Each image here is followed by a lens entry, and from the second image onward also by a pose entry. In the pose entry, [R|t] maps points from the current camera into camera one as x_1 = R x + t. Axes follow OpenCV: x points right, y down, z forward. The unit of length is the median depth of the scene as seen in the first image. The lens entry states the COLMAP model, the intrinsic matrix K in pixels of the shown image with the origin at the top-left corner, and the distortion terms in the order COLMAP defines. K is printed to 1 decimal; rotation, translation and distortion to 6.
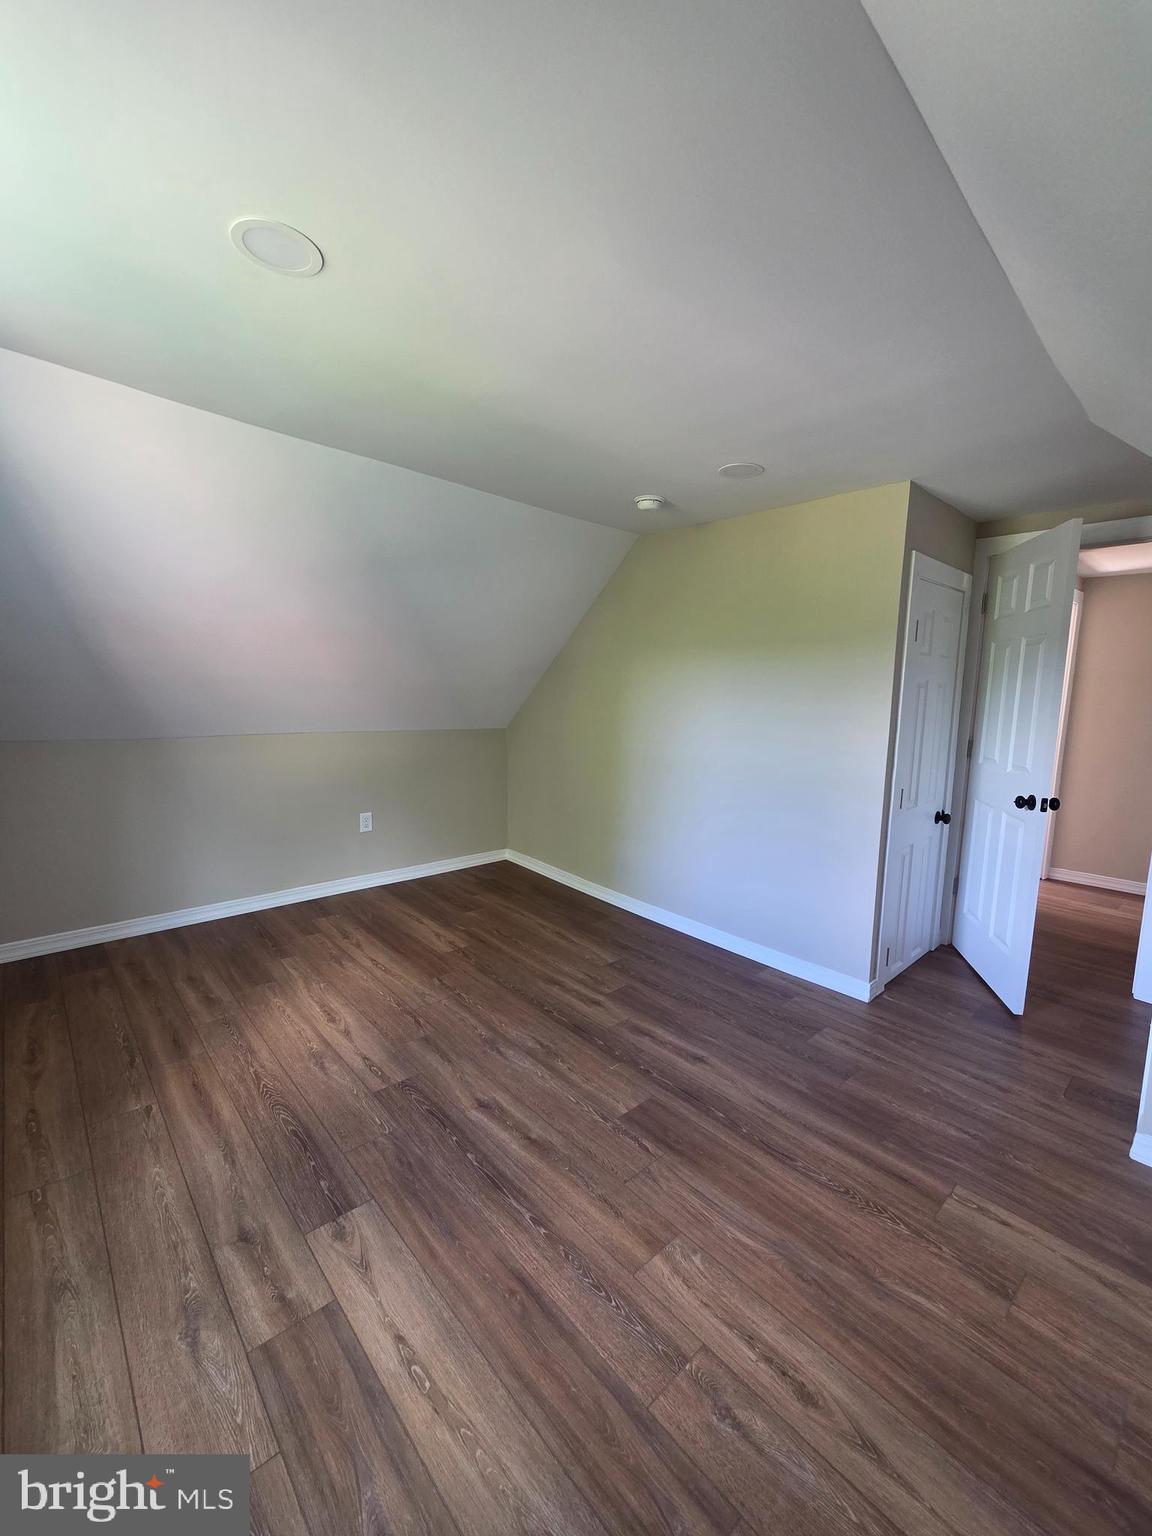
lens RADIAL K [[627.7, 0, 580.7], [0, 627.7, 767.8], [0, 0, 1]] dist [0.002488, -0.000004]
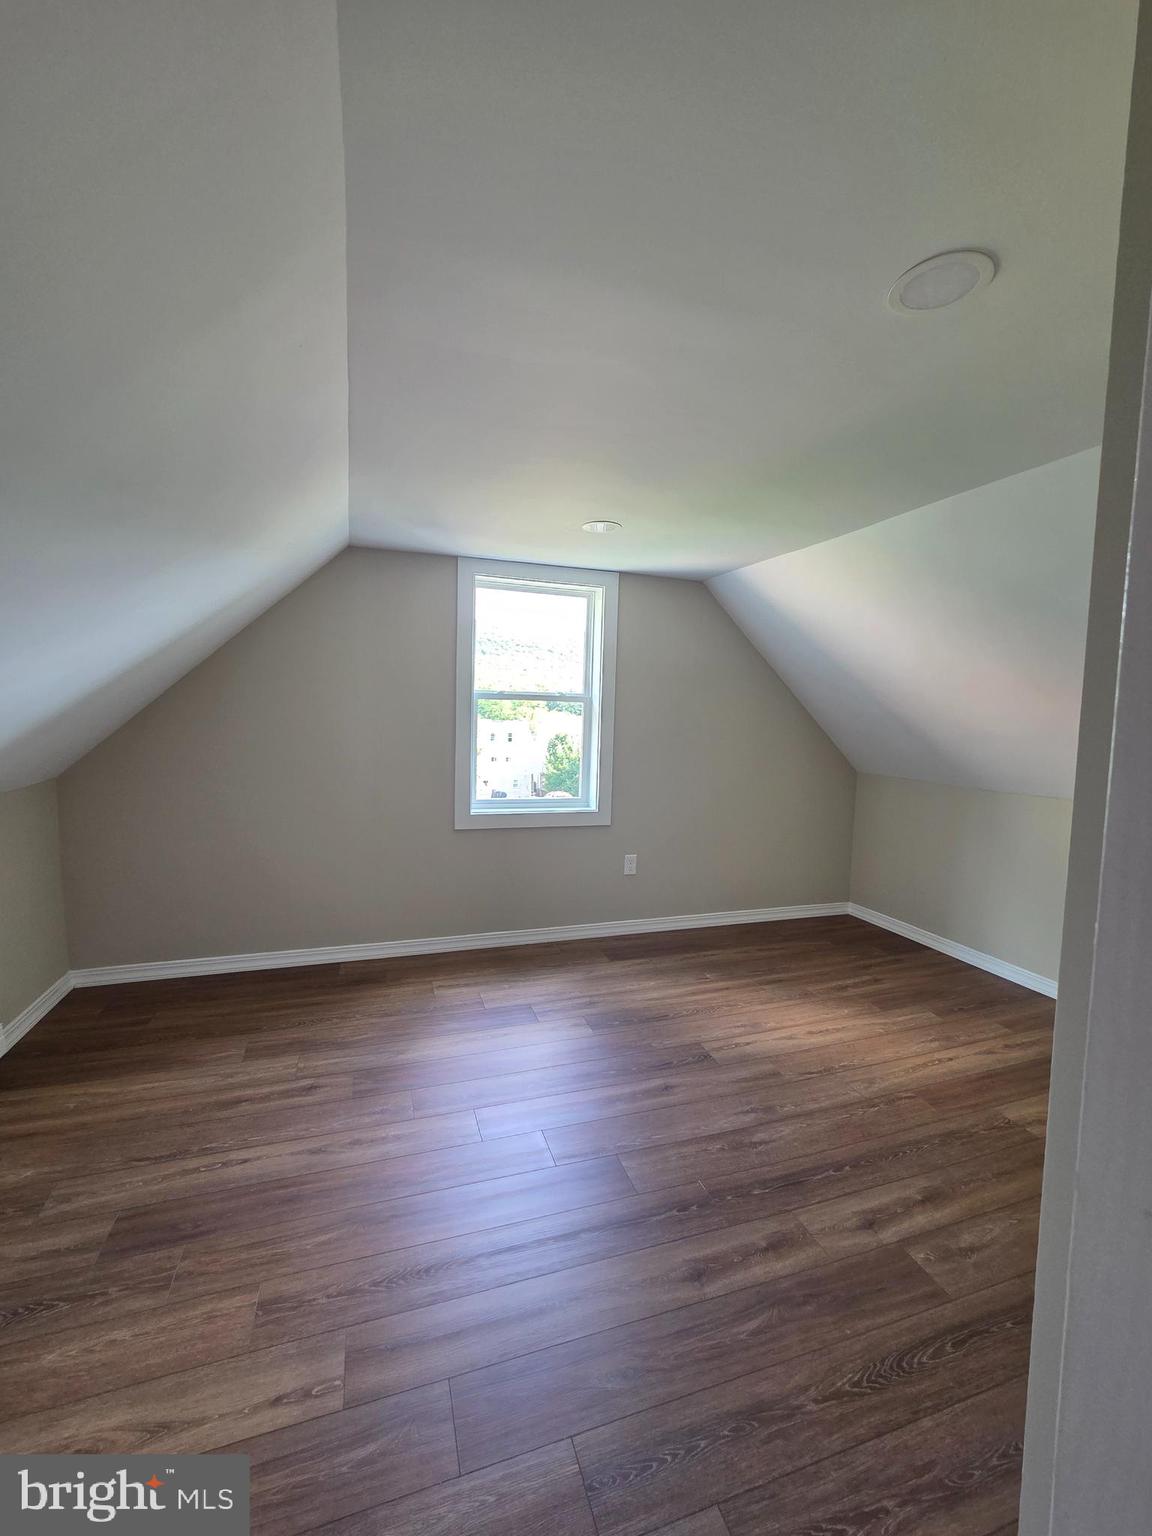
lens RADIAL K [[627.7, 0, 580.7], [0, 627.7, 767.8], [0, 0, 1]] dist [0.002488, -0.000004]
pose [[-0.401817, 0.041308, -0.914788, 0.802699], [-0.146254, 0.983263, 0.108642, -0.132074], [0.903965, 0.177445, -0.389051, 1.001525]]
